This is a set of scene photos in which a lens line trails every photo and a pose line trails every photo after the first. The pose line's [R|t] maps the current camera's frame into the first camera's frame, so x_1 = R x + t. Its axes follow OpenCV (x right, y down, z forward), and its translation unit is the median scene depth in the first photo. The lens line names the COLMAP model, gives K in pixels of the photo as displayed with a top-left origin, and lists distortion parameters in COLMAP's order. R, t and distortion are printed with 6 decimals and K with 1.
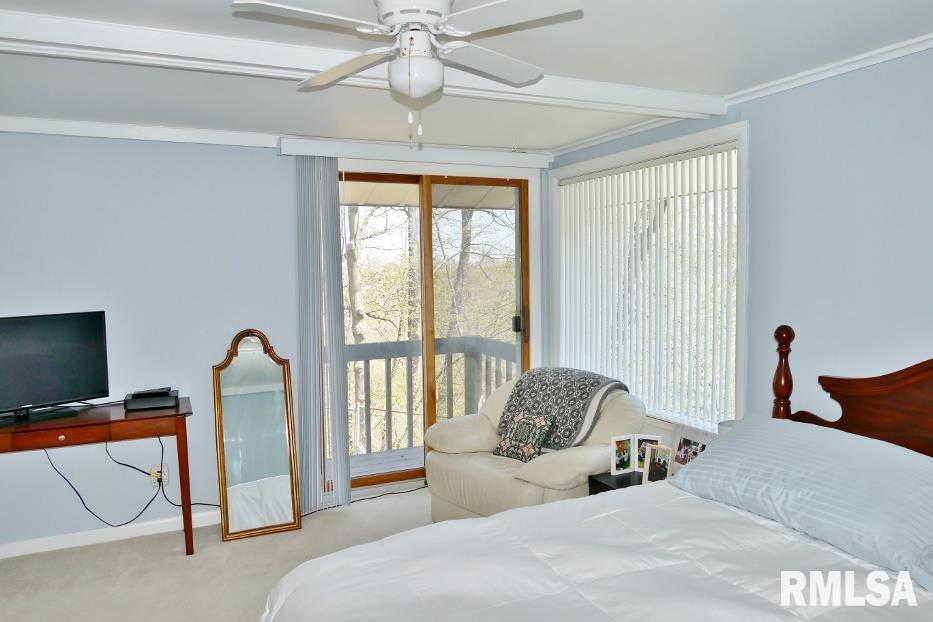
lens RADIAL K [[663.8, 0, 466.5], [0, 663.8, 311.0], [0, 0, 1]] dist [-0.017186, -0.001322]
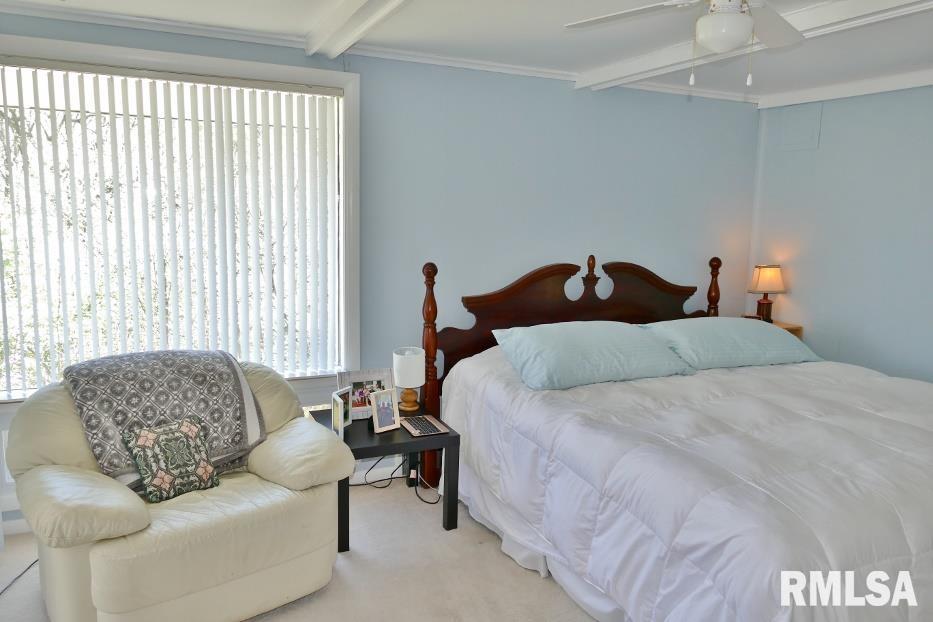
lens RADIAL K [[663.8, 0, 466.5], [0, 663.8, 311.0], [0, 0, 1]] dist [-0.017186, -0.001322]
pose [[-0.000161, -0.136413, 0.990652, -0.579406], [0.038806, 0.989905, 0.136316, -0.041676], [-0.999247, 0.038465, 0.005134, 0.716900]]
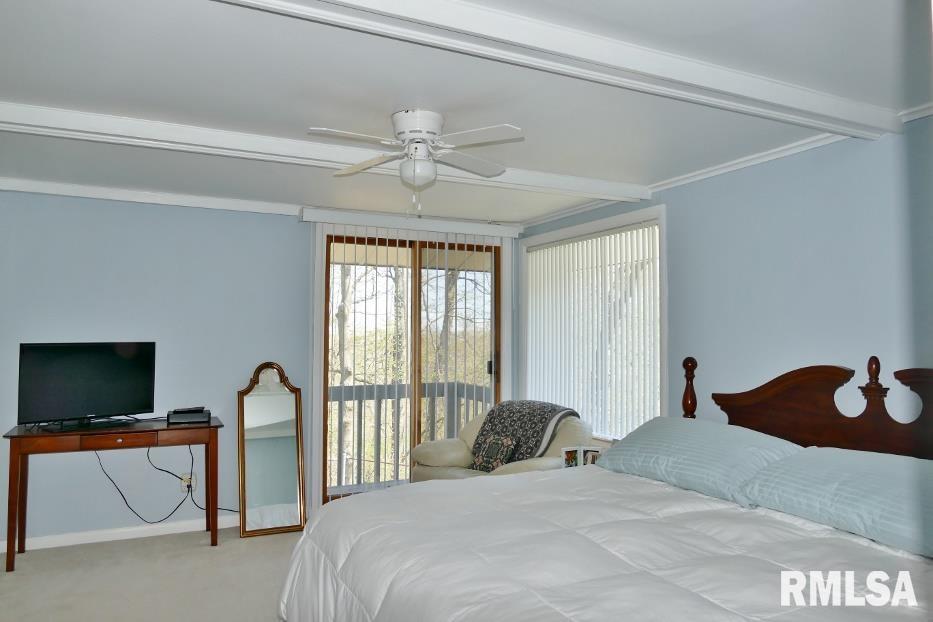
lens RADIAL K [[663.8, 0, 466.5], [0, 663.8, 311.0], [0, 0, 1]] dist [-0.017186, -0.001322]
pose [[0.999502, 0.020676, 0.023819, 0.002411], [-0.018045, 0.994224, -0.105796, 0.060246], [-0.025869, 0.105314, 0.994103, -0.239182]]
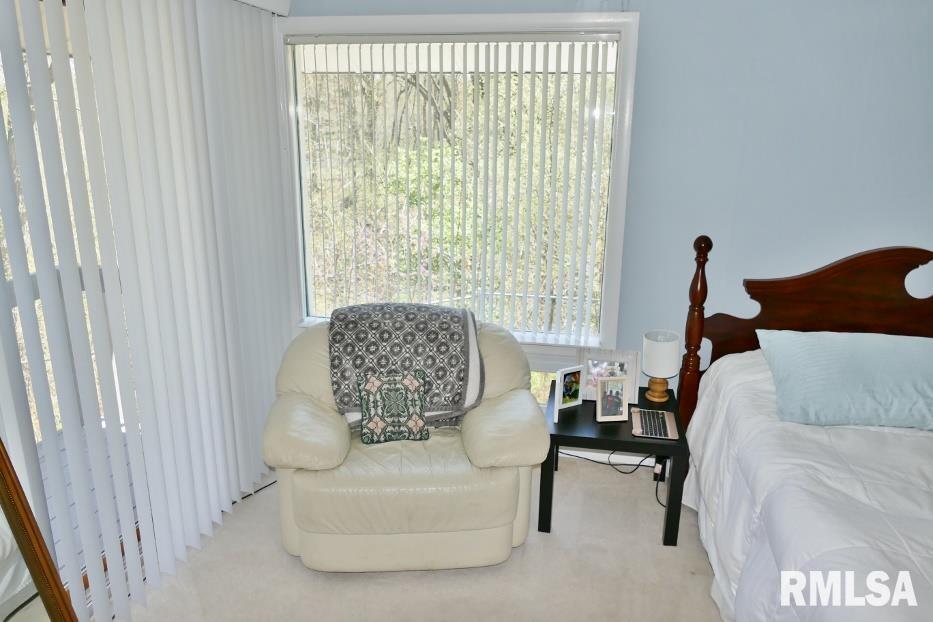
lens RADIAL K [[663.8, 0, 466.5], [0, 663.8, 311.0], [0, 0, 1]] dist [-0.017186, -0.001322]
pose [[0.581003, -0.201737, 0.788503, -0.444999], [0.031259, 0.973611, 0.226064, -0.084300], [-0.813301, -0.106696, 0.571977, 0.537077]]
